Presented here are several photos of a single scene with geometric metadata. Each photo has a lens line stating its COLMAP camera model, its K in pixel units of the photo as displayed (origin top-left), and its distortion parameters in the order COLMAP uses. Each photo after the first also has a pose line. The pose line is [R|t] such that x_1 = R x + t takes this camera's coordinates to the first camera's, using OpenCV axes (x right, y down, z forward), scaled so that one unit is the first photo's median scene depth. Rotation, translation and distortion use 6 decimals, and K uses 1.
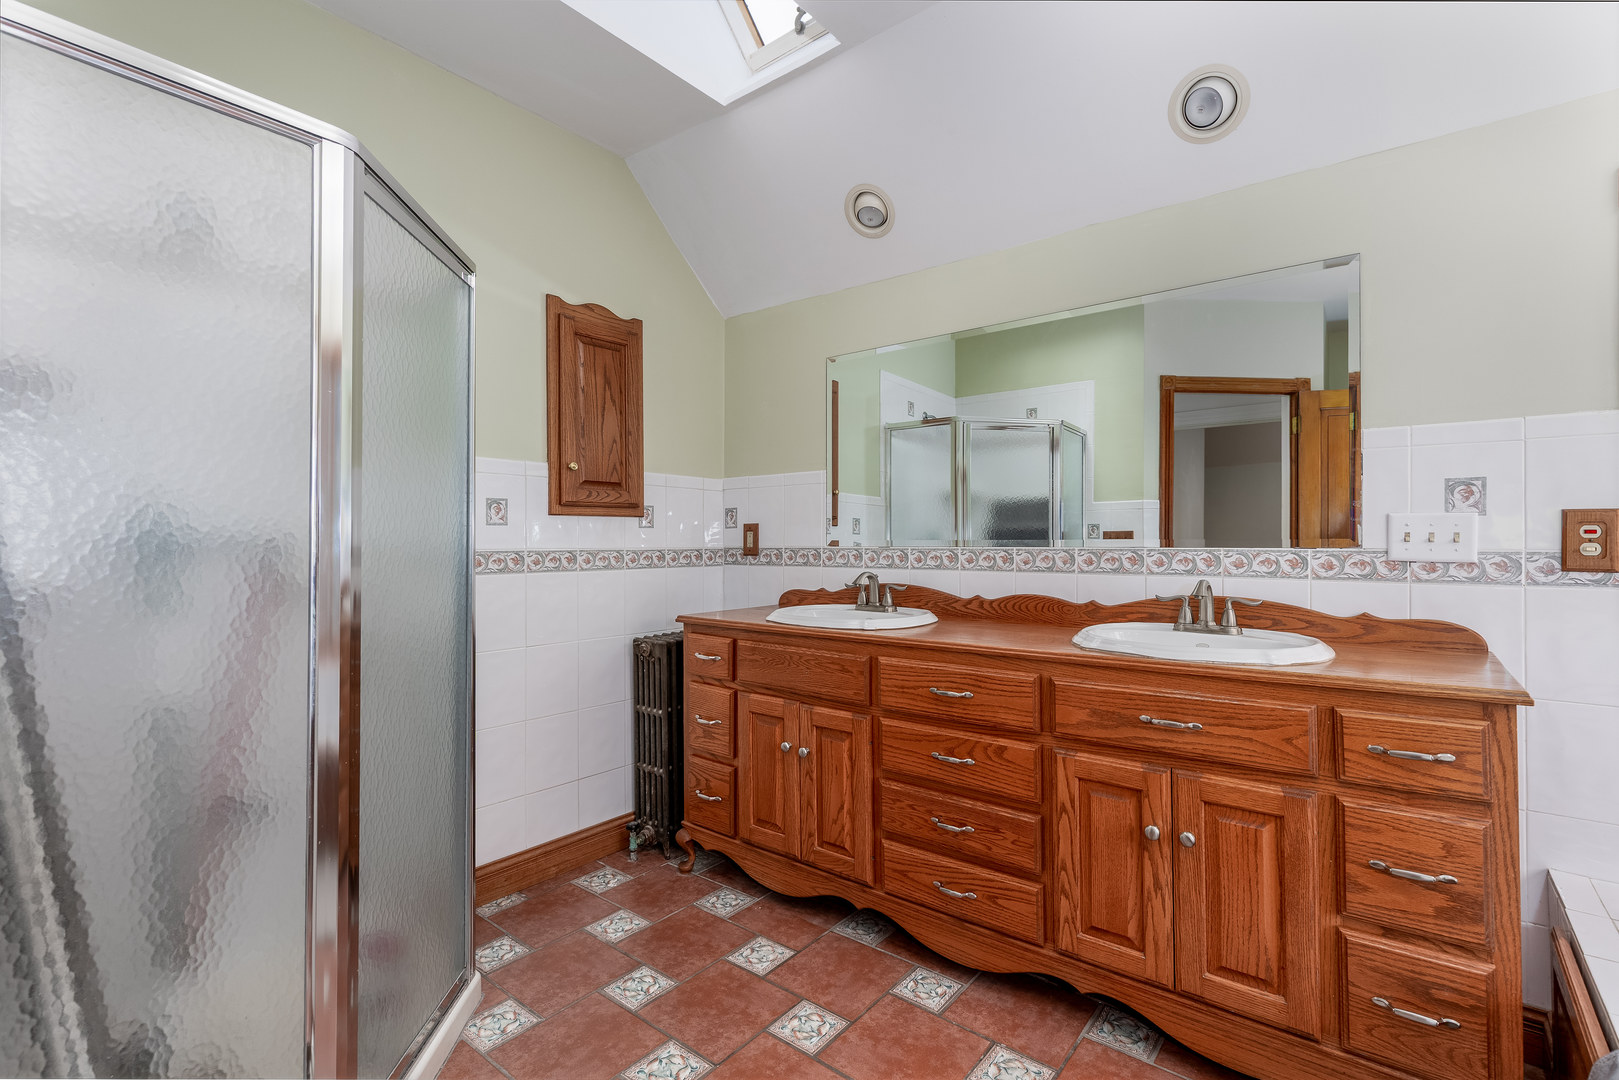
lens RADIAL K [[723.8, 0, 830.4], [0, 723.8, 541.3], [0, 0, 1]] dist [0.010459, -0.000897]
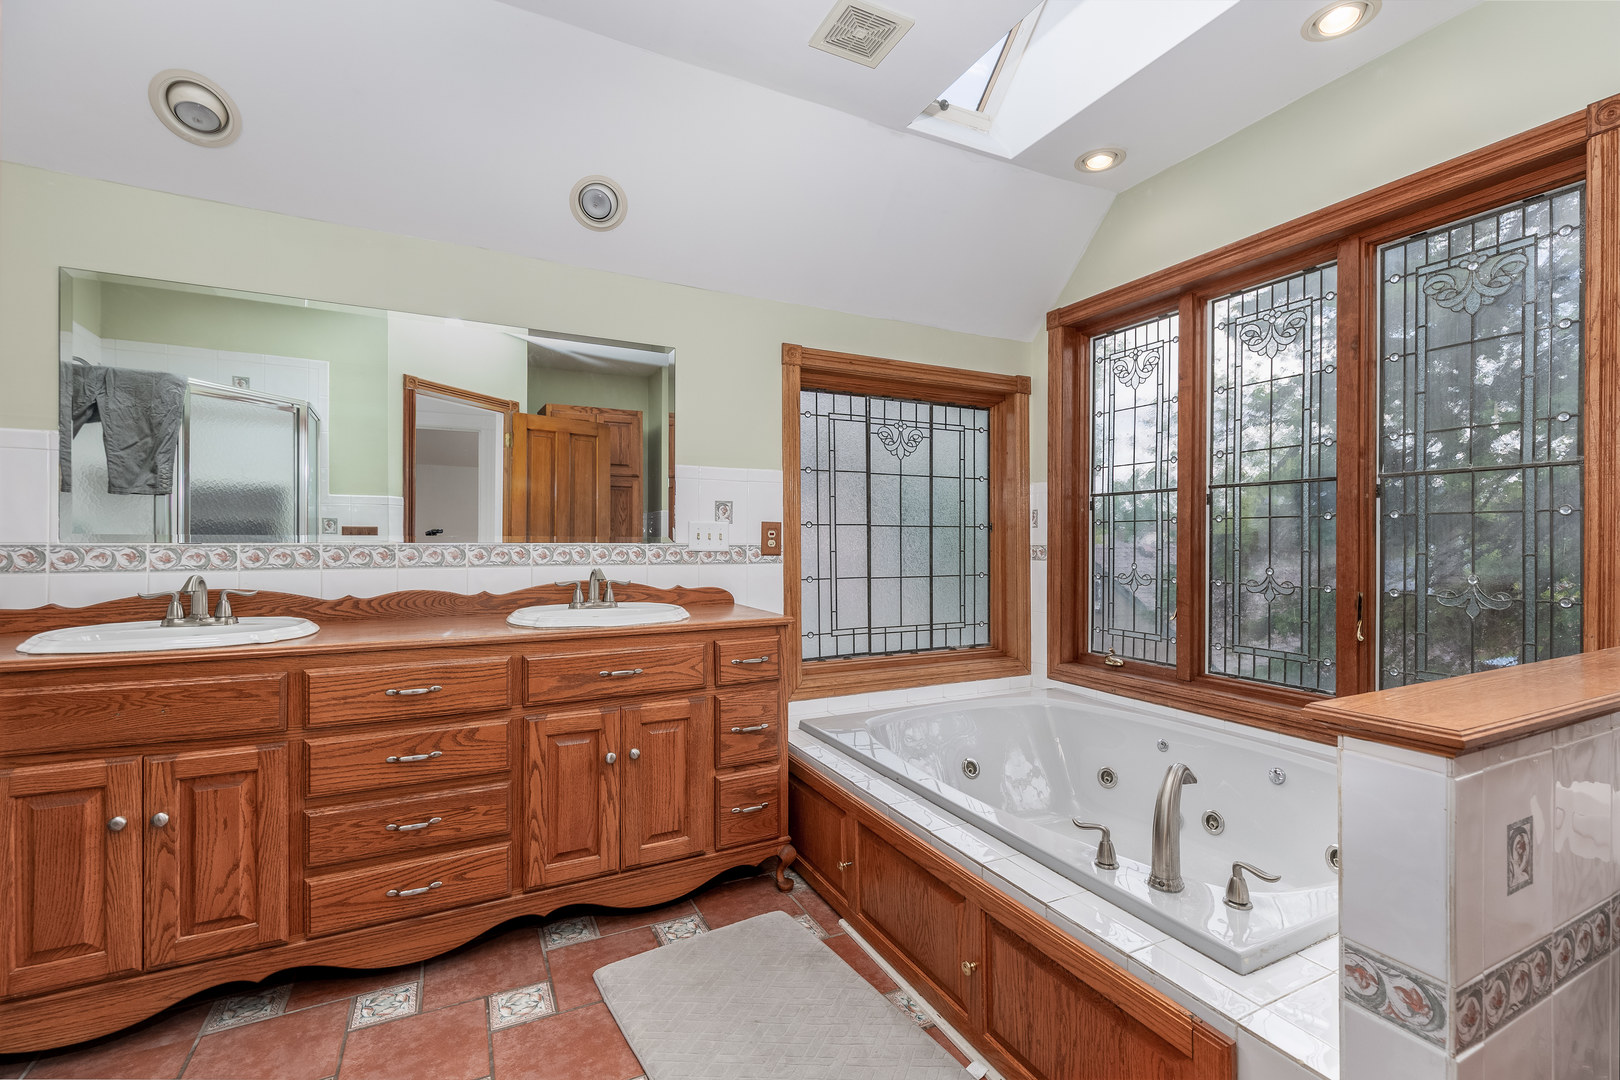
lens RADIAL K [[724.2, 0, 830.9], [0, 724.2, 541.3], [0, 0, 1]] dist [0.010459, -0.000897]
pose [[0.418320, -0.000071, 0.908300, -0.510667], [-0.005122, 0.999984, 0.002438, 0.000331], [-0.908285, -0.005672, 0.418313, 0.072055]]
